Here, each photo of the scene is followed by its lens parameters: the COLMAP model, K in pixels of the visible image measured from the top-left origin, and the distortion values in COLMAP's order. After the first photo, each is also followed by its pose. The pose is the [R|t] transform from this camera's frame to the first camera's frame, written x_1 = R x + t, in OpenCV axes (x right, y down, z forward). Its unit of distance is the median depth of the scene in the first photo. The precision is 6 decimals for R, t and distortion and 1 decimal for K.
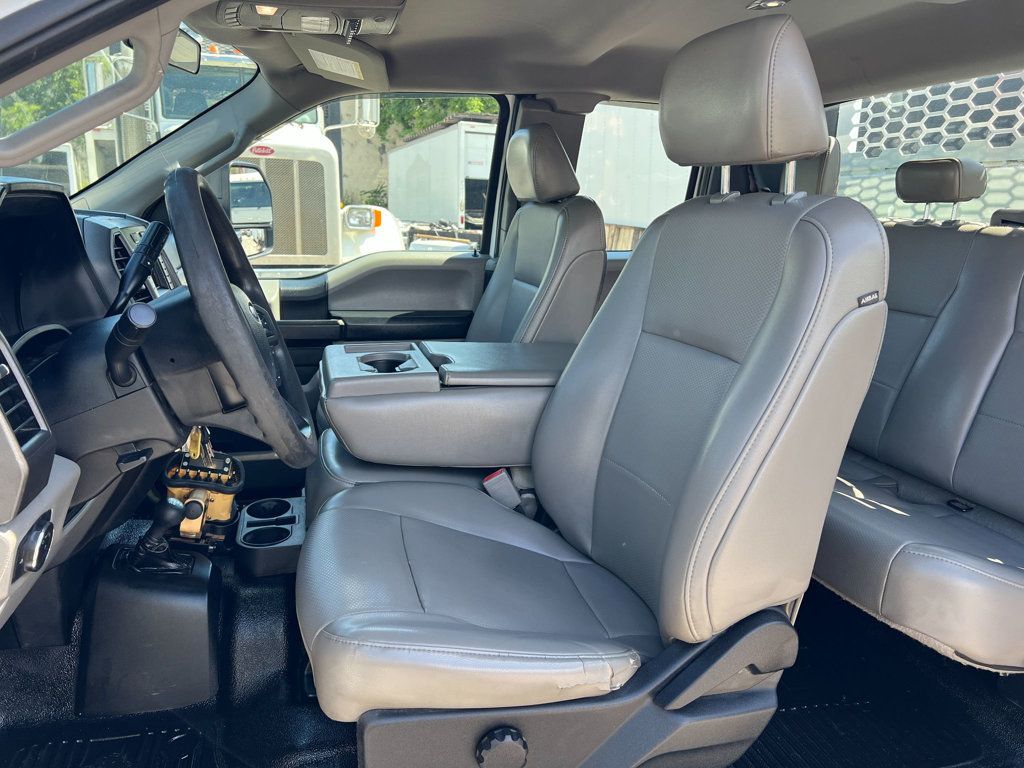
lens RADIAL K [[772.0, 0, 501.2], [0, 772.0, 390.0], [0, 0, 1]] dist [0.062553, -0.077219]
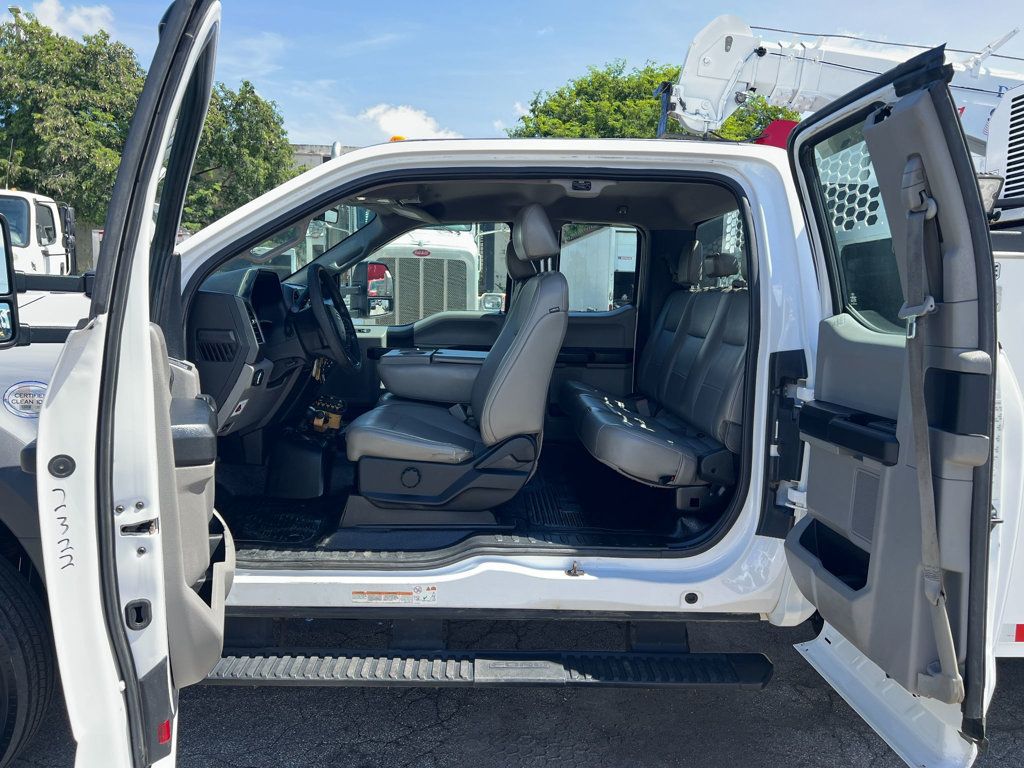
lens RADIAL K [[772.0, 0, 501.7], [0, 772.0, 388.4], [0, 0, 1]] dist [0.062553, -0.077219]
pose [[0.974015, 0.020517, -0.225554, 0.054361], [-0.047111, 0.992459, -0.113164, 0.027395], [0.221532, 0.120849, 0.967636, -0.092225]]
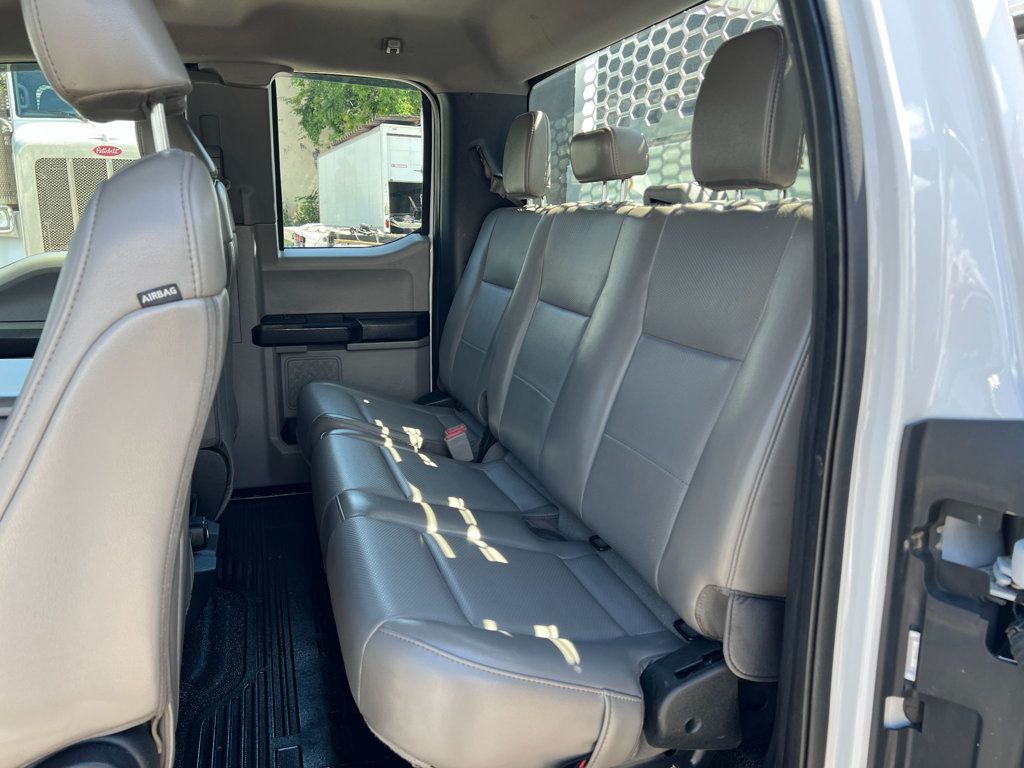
lens RADIAL K [[772.0, 0, 508.7], [0, 772.0, 385.3], [0, 0, 1]] dist [0.062553, -0.077219]
pose [[0.997899, -0.030878, 0.056958, 0.045064], [0.031503, 0.999452, -0.010118, -0.001281], [-0.056615, 0.011891, 0.998325, 0.018144]]
